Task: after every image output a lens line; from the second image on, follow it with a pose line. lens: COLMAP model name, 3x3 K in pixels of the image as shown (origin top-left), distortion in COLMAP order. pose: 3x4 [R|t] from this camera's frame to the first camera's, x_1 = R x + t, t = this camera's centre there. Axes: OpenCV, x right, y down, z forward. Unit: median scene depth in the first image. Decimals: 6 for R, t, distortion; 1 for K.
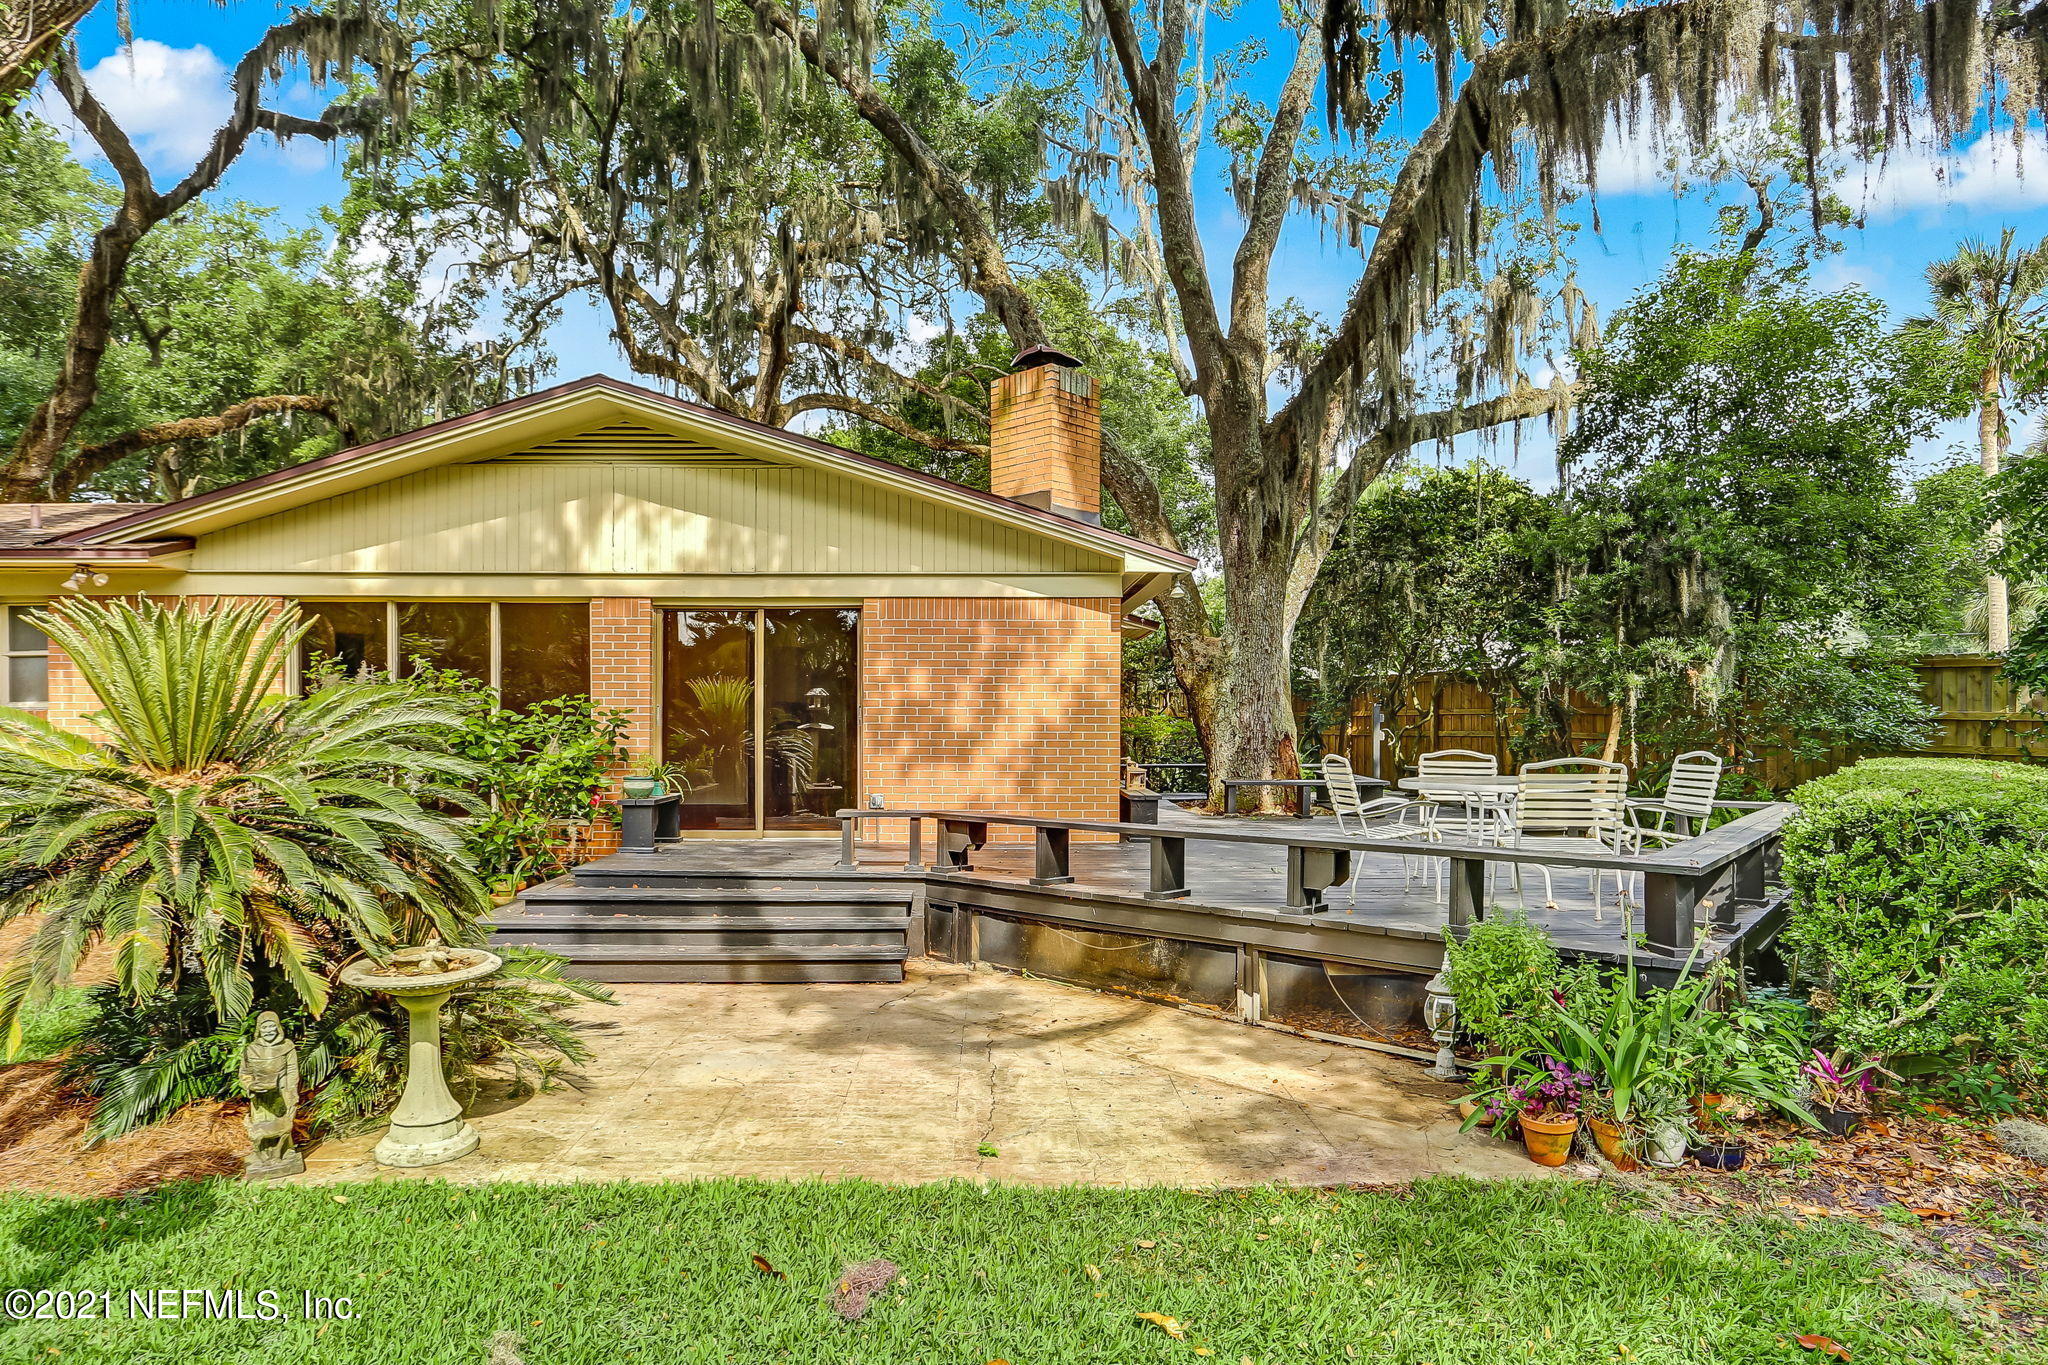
lens RADIAL K [[1199.7, 0, 1009.6], [0, 1199.7, 694.8], [0, 0, 1]] dist [-0.026560, 0.004747]
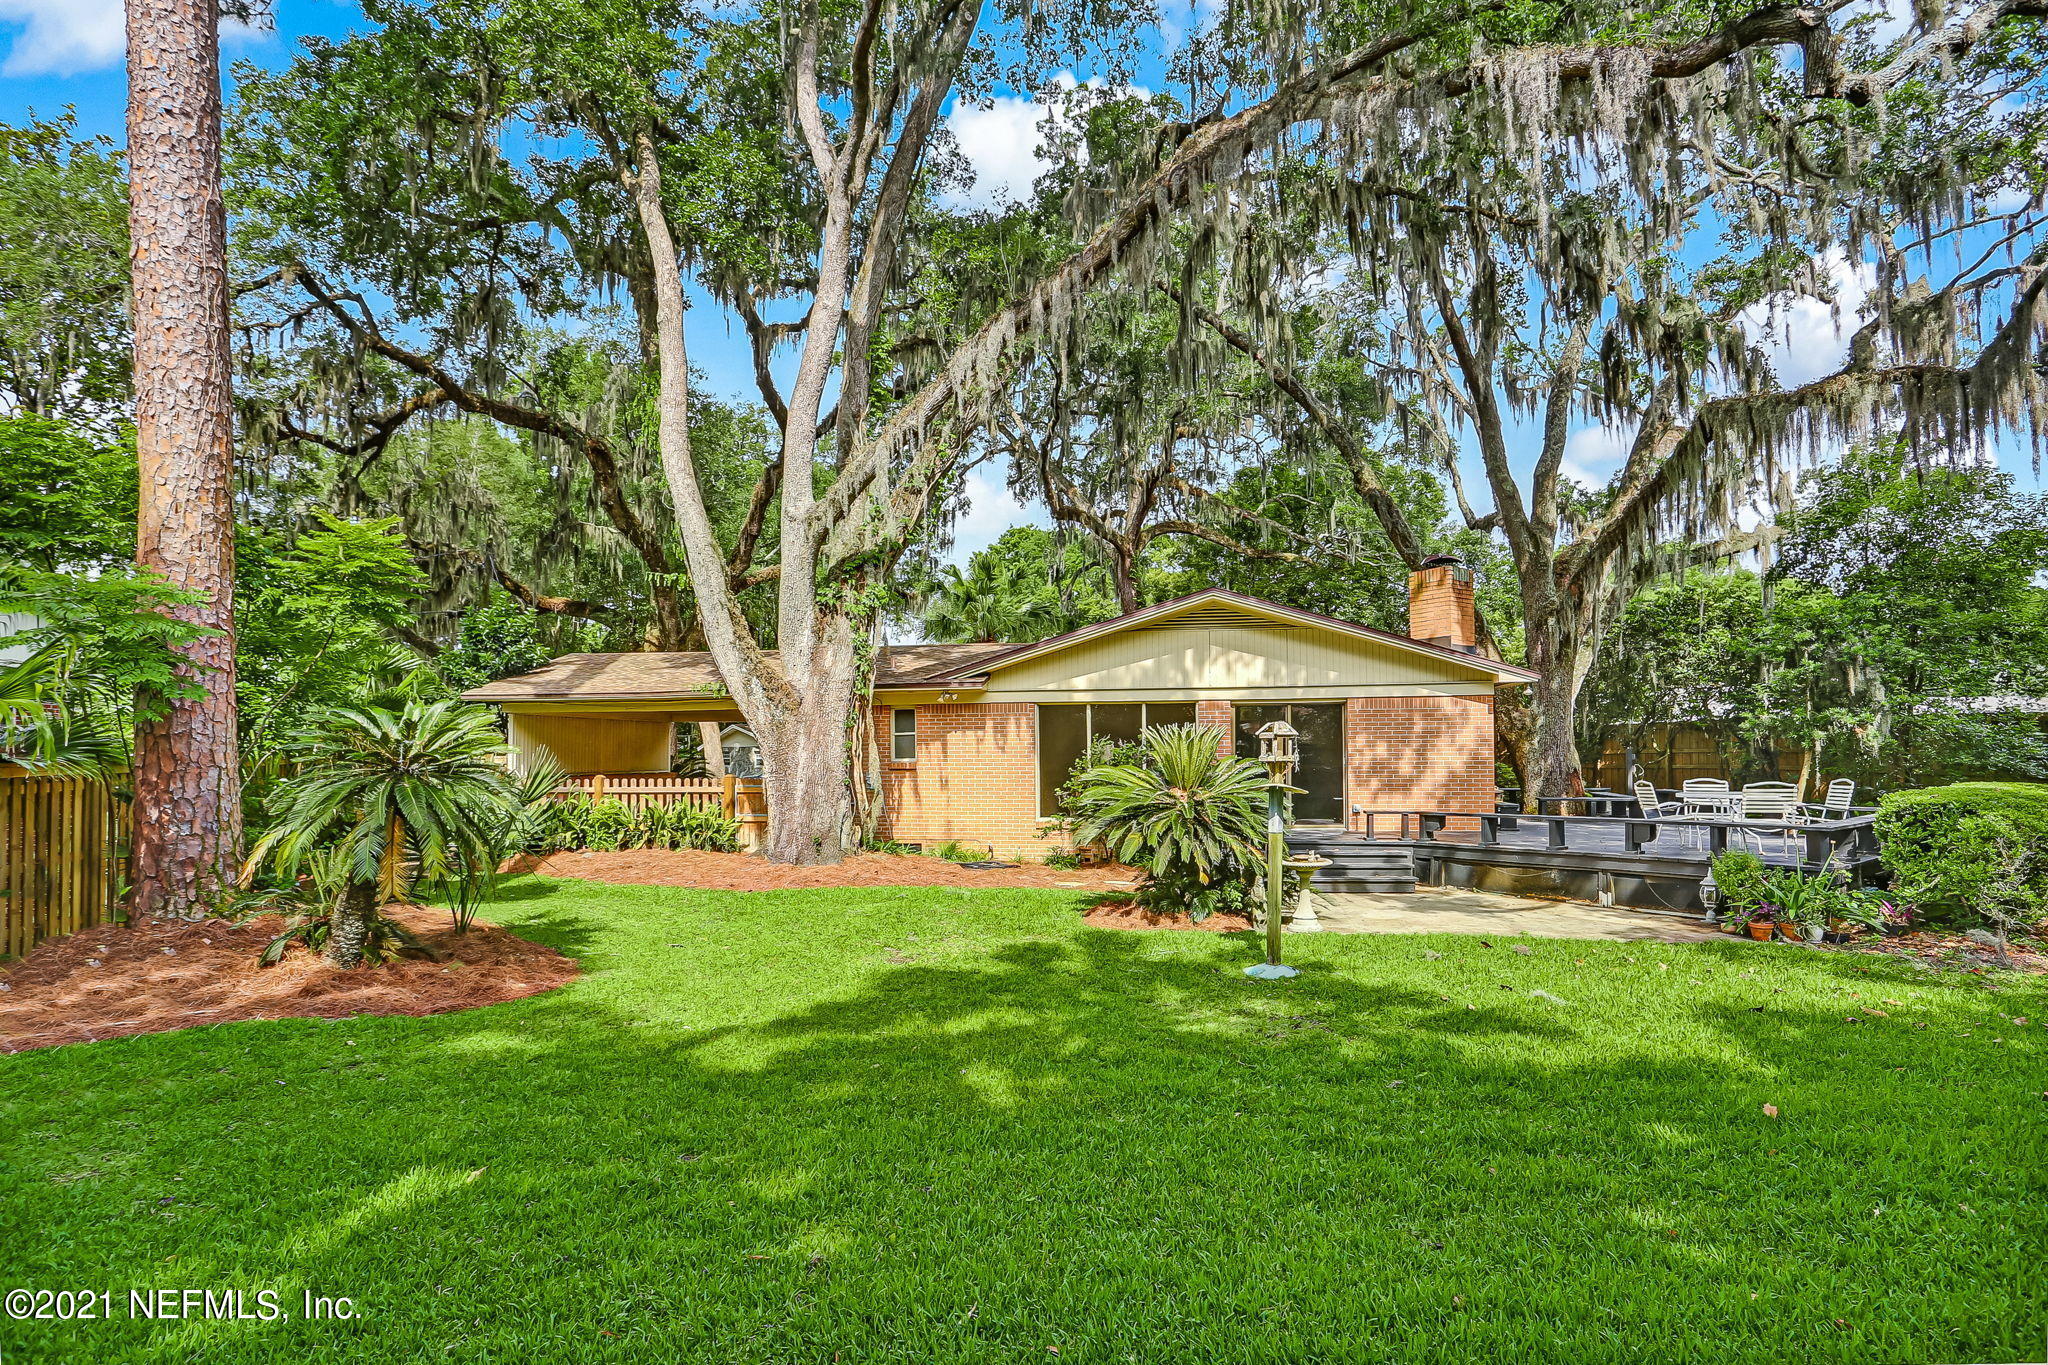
lens RADIAL K [[1078.5, 0, 1018.3], [0, 1078.5, 700.1], [0, 0, 1]] dist [0.004702, 0.003135]
pose [[0.983635, -0.018235, -0.179248, -0.281956], [0.013229, 0.999489, -0.029083, -0.030926], [0.179687, 0.026236, 0.983374, -0.645034]]
